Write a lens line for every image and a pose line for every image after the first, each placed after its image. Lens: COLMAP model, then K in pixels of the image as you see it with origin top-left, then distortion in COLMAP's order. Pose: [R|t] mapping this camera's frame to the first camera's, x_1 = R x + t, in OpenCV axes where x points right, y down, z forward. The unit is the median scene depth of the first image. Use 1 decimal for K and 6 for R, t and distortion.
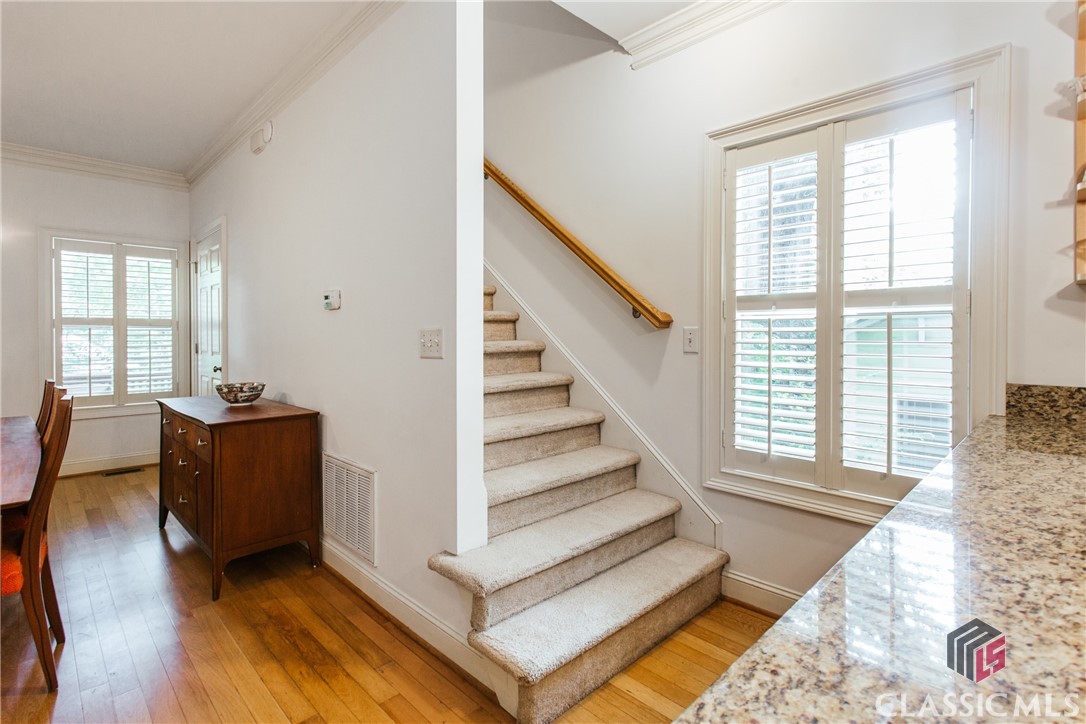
lens RADIAL K [[534.4, 0, 527.4], [0, 534.4, 339.2], [0, 0, 1]] dist [0.007117, 0.001039]
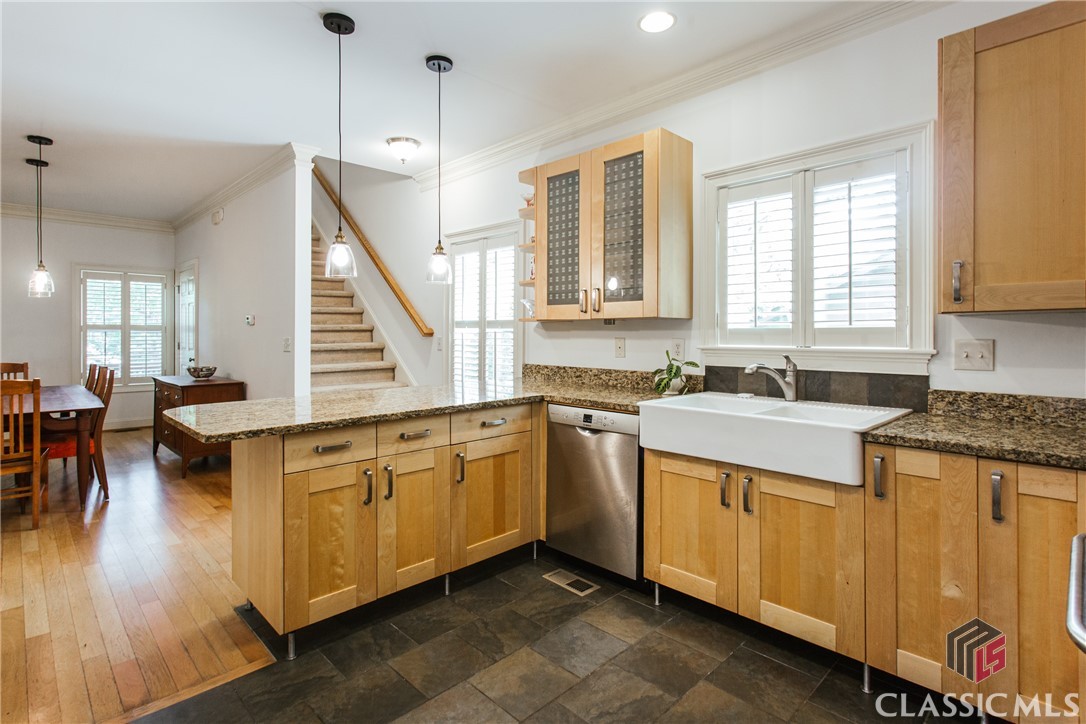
lens RADIAL K [[534.4, 0, 522.4], [0, 534.4, 334.5], [0, 0, 1]] dist [0.007117, 0.001039]
pose [[0.999958, 0.004620, 0.007915, 0.331724], [-0.004609, 0.999988, -0.001458, -0.016177], [-0.007921, 0.001421, 0.999968, -0.504247]]
